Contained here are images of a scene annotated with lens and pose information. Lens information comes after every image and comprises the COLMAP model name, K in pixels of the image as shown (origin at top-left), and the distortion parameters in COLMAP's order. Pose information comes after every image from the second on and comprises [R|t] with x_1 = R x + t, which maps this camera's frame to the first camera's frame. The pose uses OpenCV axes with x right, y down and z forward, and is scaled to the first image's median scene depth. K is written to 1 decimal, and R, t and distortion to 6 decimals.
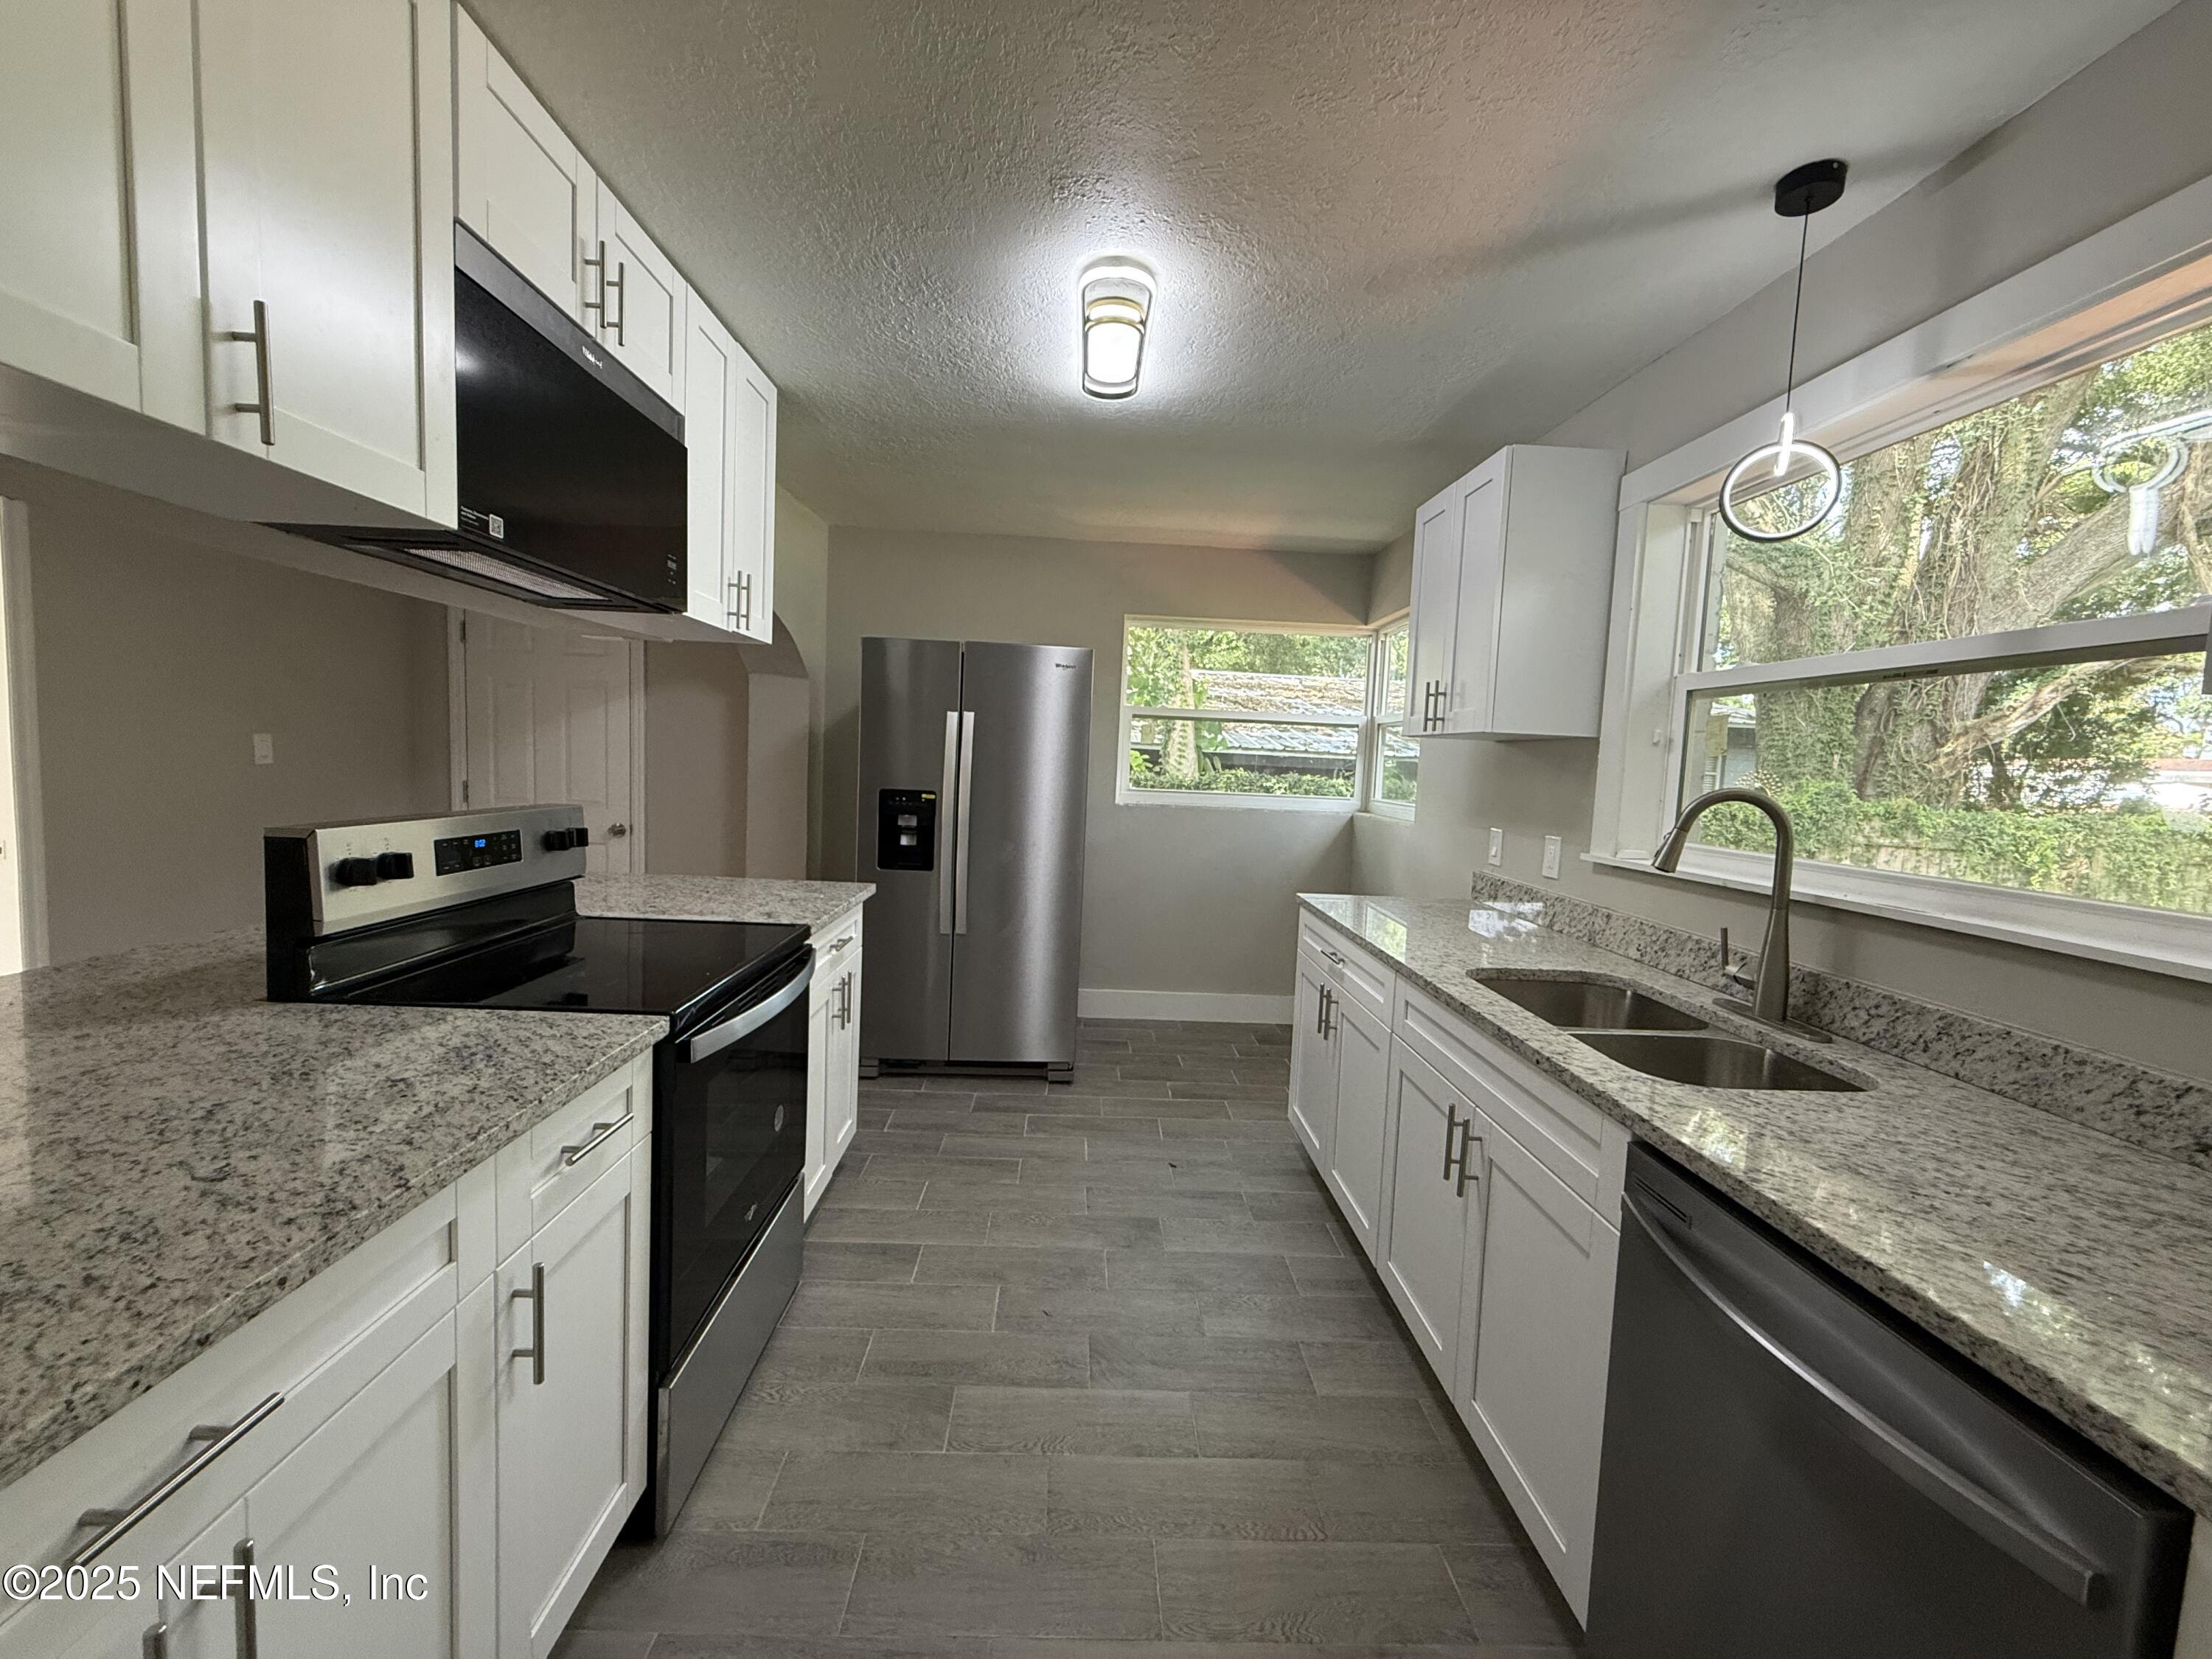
lens RADIAL K [[879.6, 0, 1100.8], [0, 879.6, 828.3], [0, 0, 1]] dist [-0.000590, -0.000178]
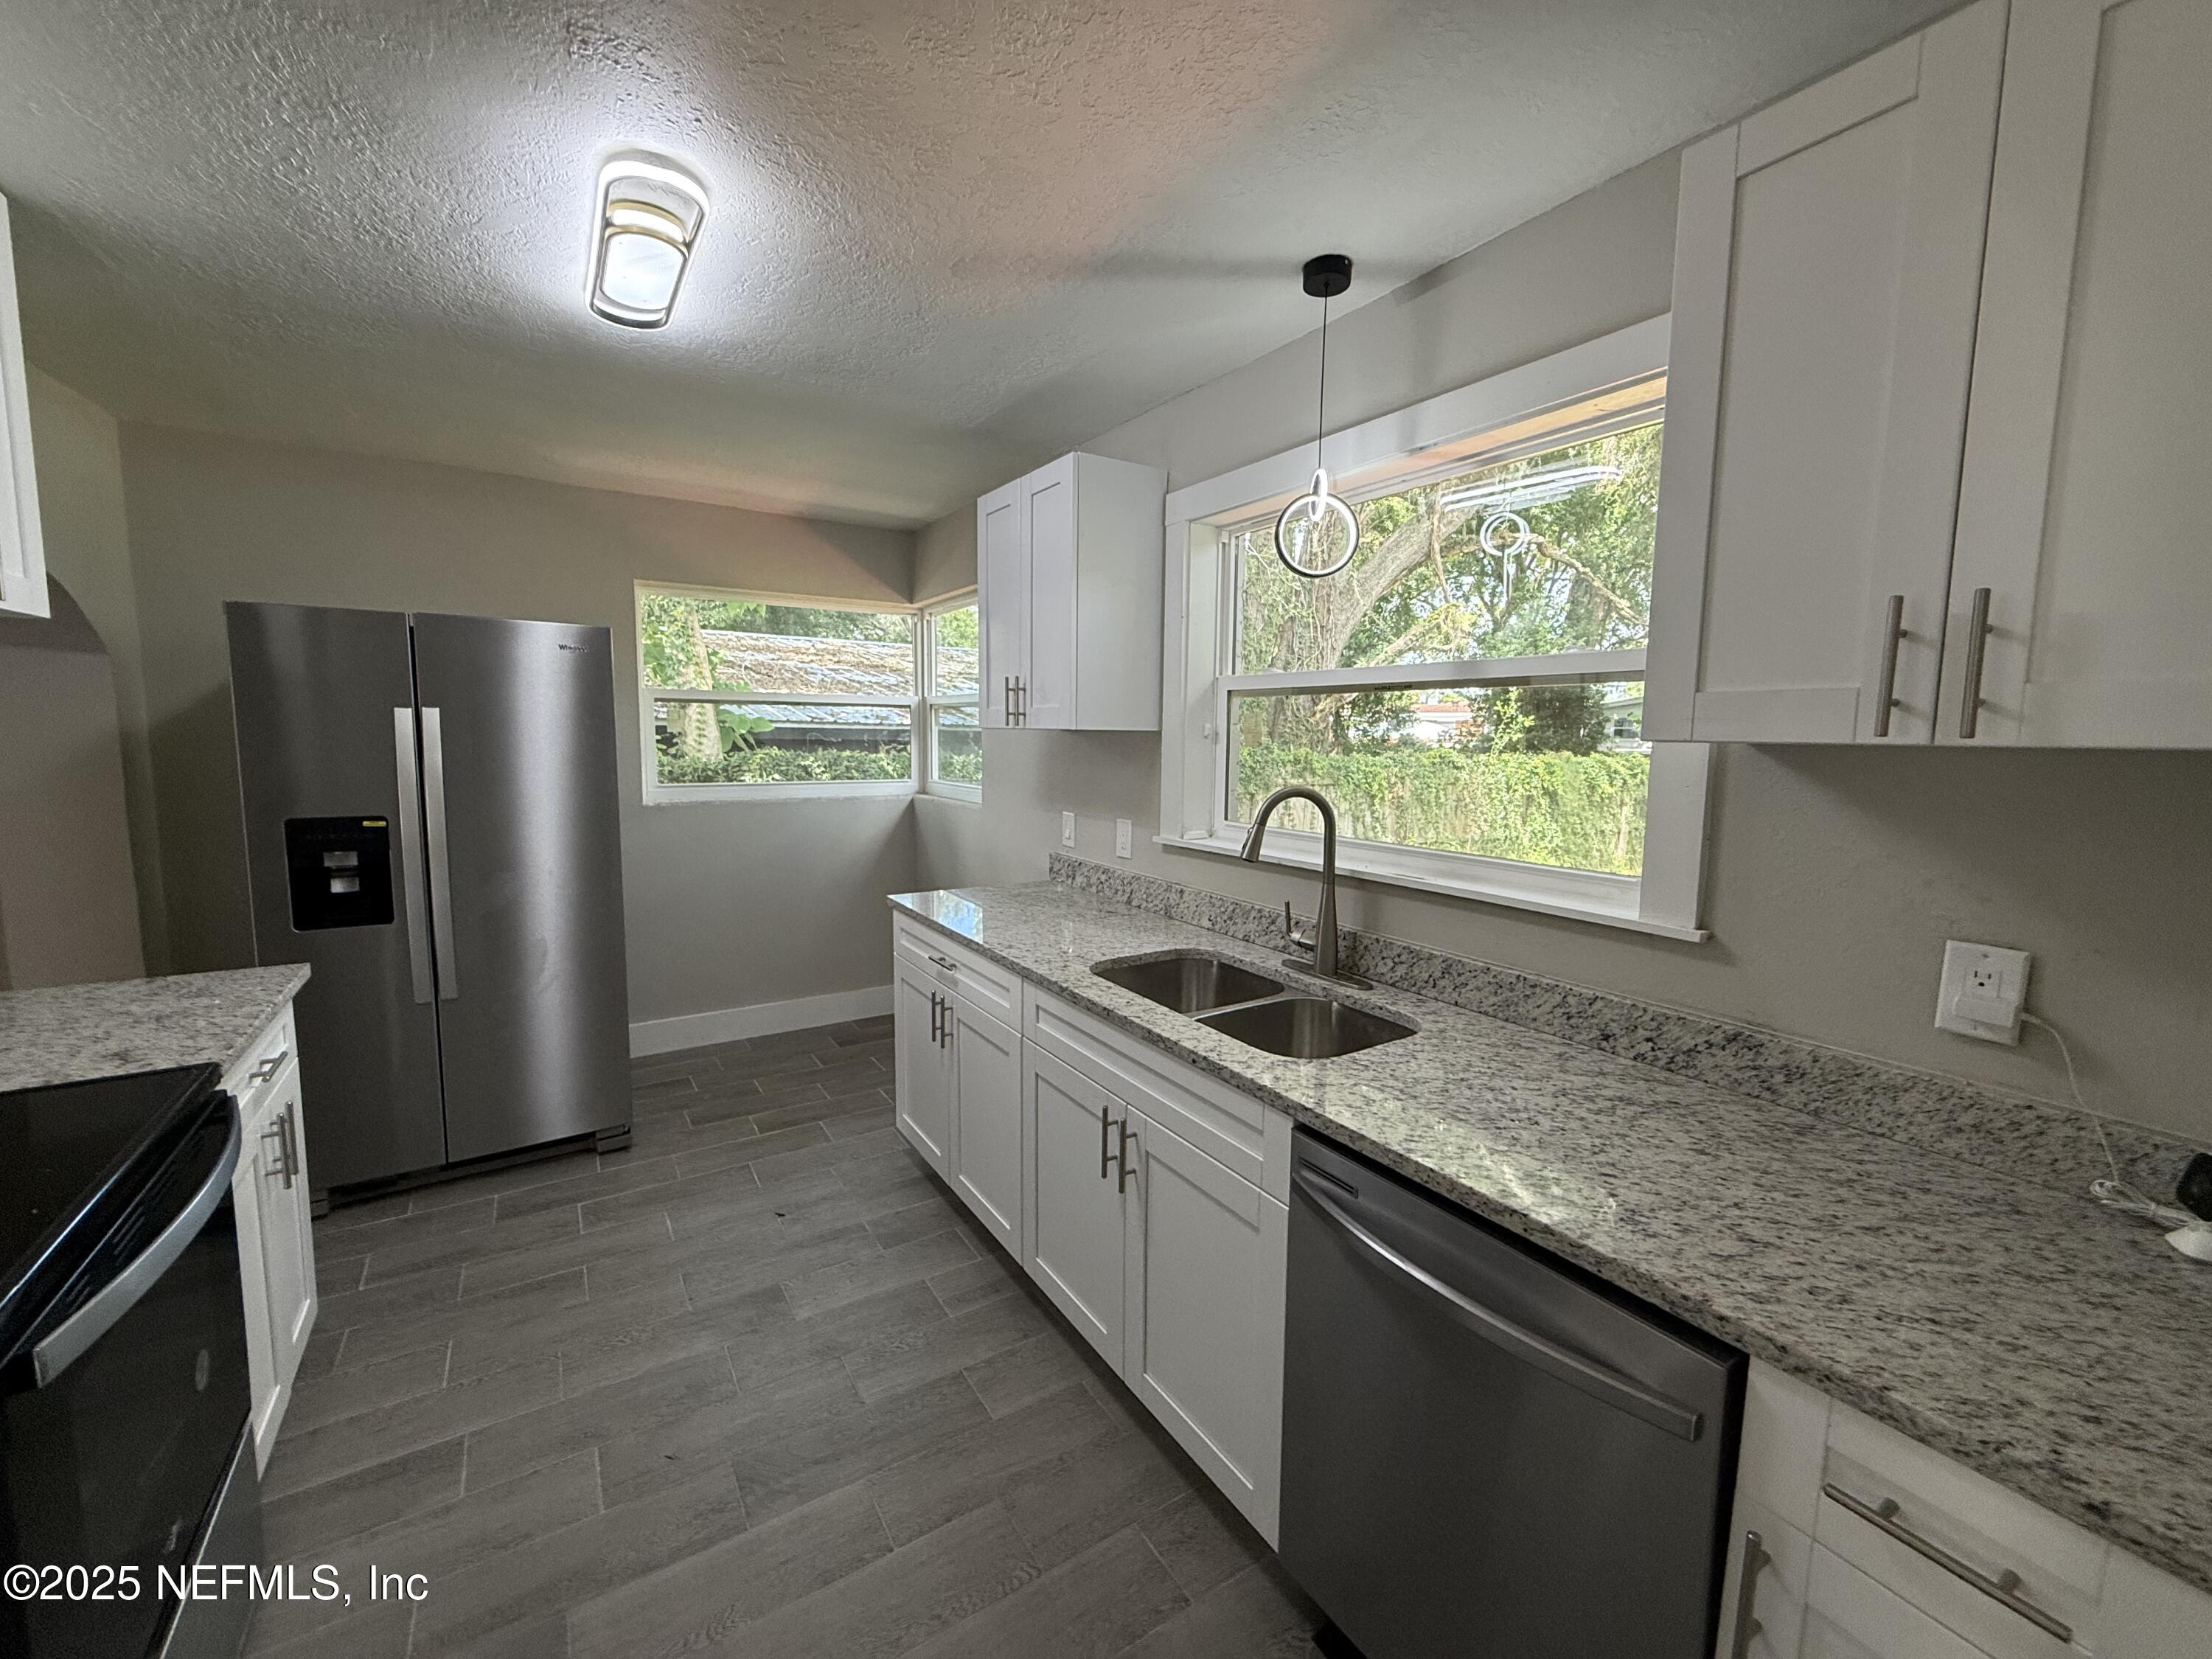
lens RADIAL K [[879.6, 0, 1100.8], [0, 879.6, 828.3], [0, 0, 1]] dist [-0.000590, -0.000178]
pose [[0.855553, -0.090021, 0.509830, -0.091761], [0.066401, 0.995714, 0.064384, -0.070464], [-0.513440, -0.021231, 0.857863, 0.103573]]
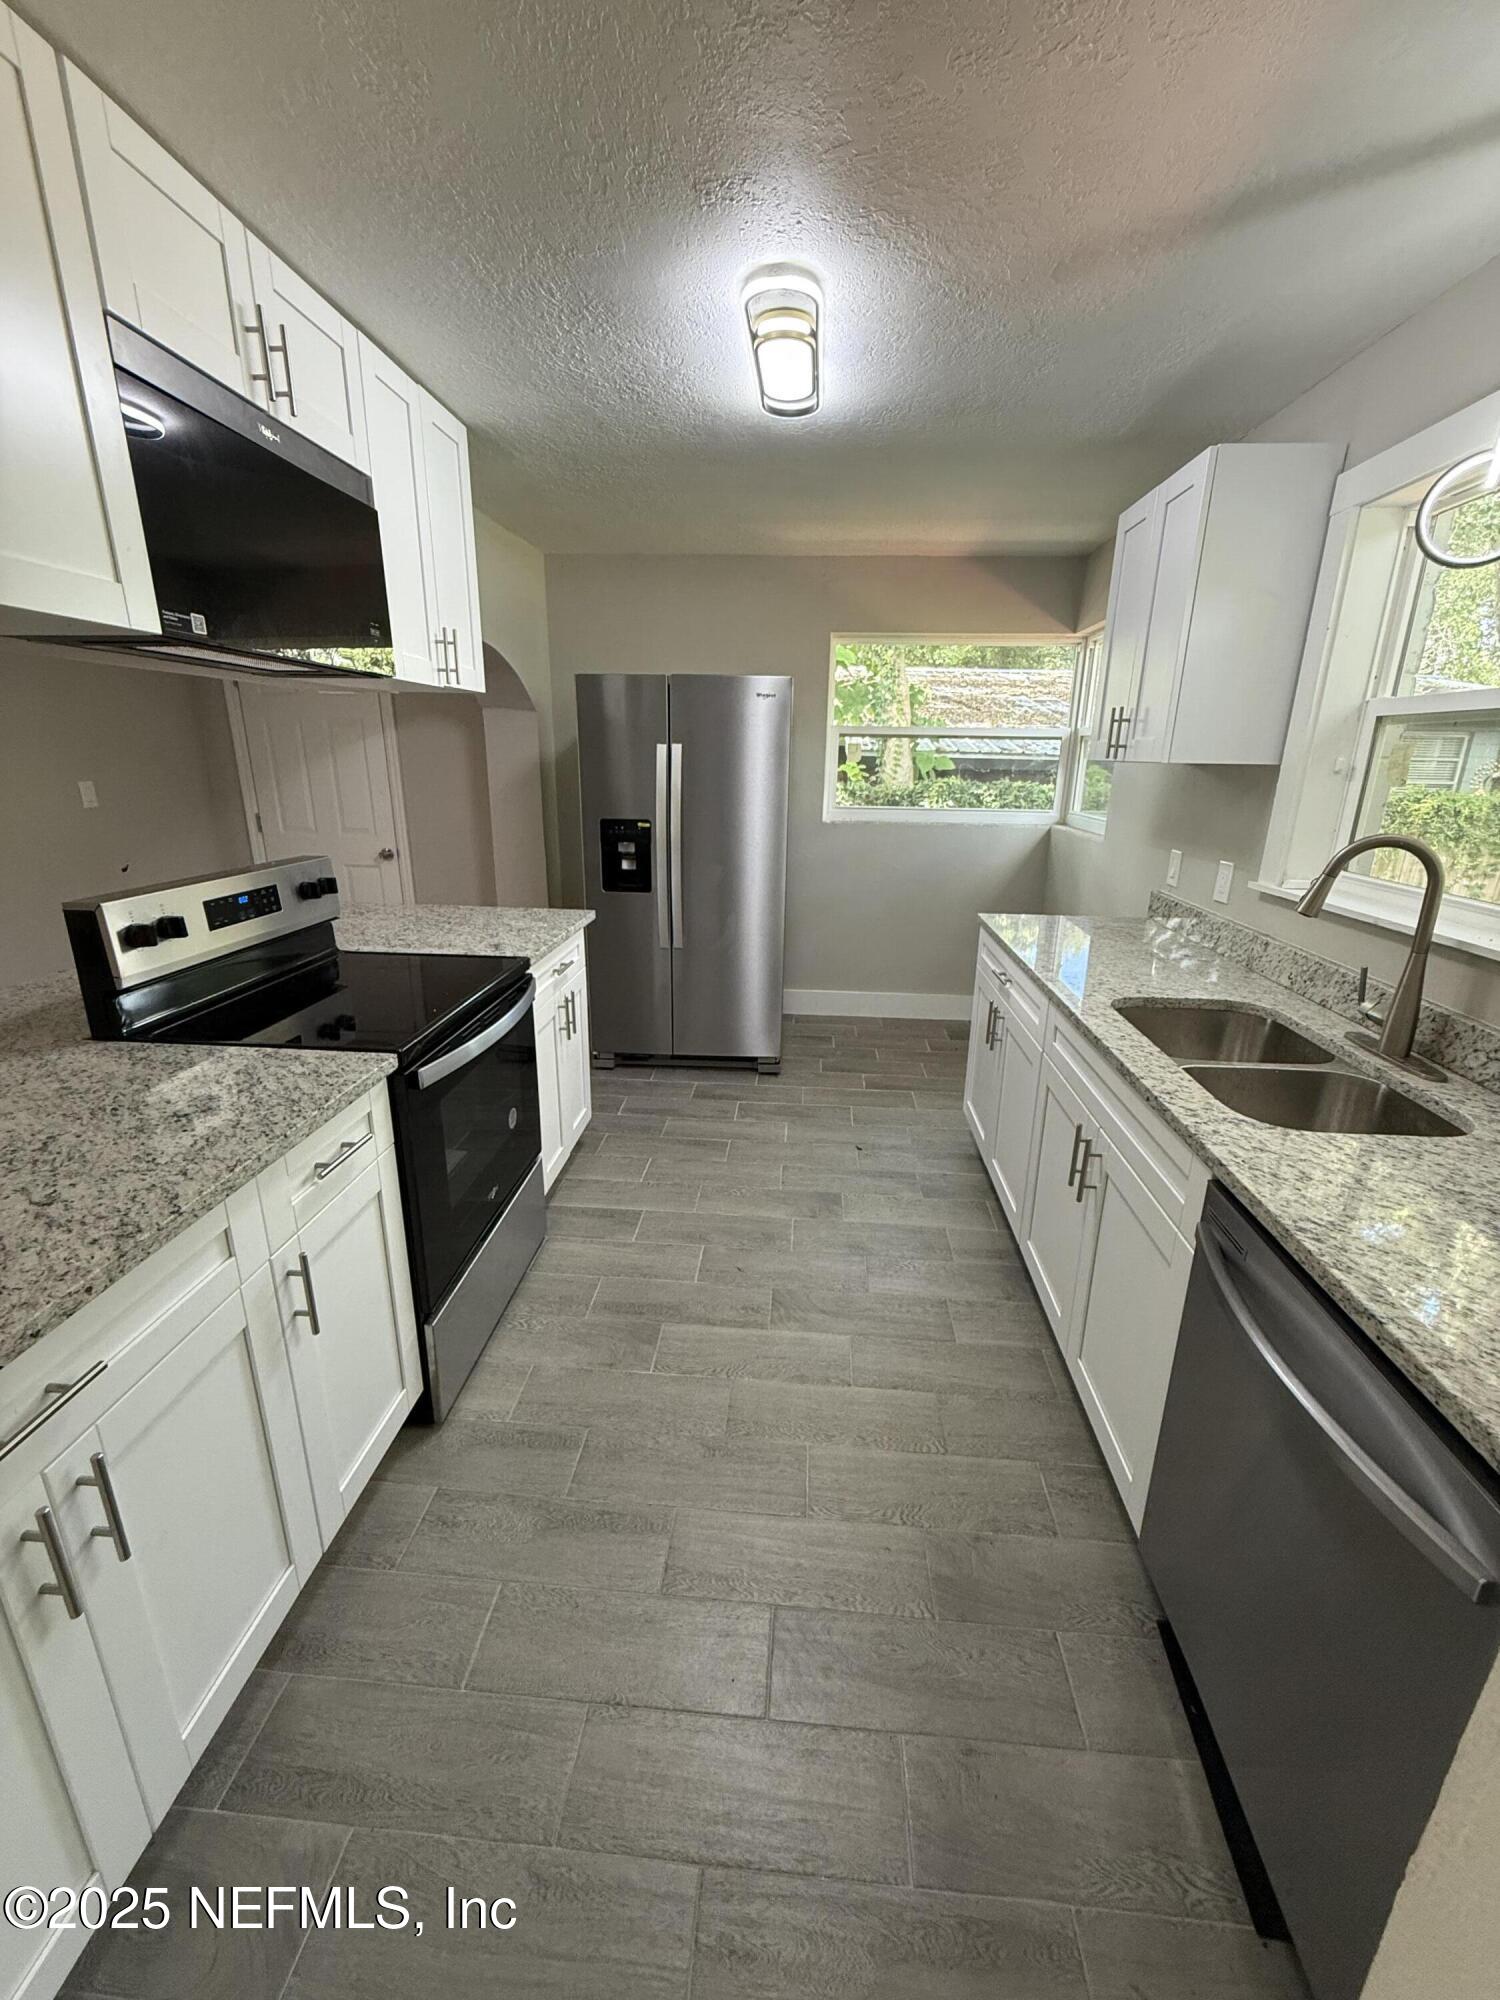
lens RADIAL K [[795.3, 0, 752.5], [0, 795.3, 996.1], [0, 0, 1]] dist [-0.000590, -0.000178]
pose [[0.994465, 0.001964, -0.105053, 0.078824], [0.020338, 0.977318, 0.210800, -0.060191], [0.103084, -0.211770, 0.971868, 0.003062]]
